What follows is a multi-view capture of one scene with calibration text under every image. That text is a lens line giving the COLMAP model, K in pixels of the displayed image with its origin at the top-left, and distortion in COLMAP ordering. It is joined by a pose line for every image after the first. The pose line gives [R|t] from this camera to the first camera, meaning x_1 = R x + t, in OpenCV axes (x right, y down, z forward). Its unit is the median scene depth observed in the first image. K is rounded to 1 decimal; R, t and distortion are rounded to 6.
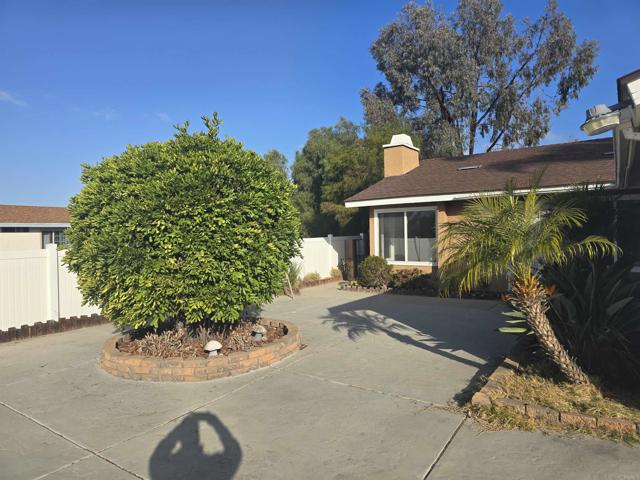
lens RADIAL K [[429.6, 0, 320.0], [0, 429.6, 240.0], [0, 0, 1]] dist [0.003820, -0.001643]
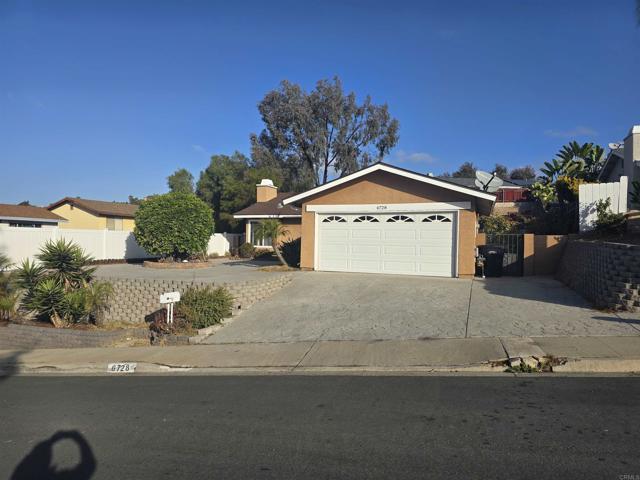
lens RADIAL K [[430.9, 0, 320.0], [0, 430.9, 240.0], [0, 0, 1]] dist [0.073960, -0.001315]
pose [[0.970952, 0.035299, 0.236656, -0.015449], [-0.031383, 0.999301, -0.020295, 0.038098], [-0.237207, 0.012278, 0.971382, -0.725831]]
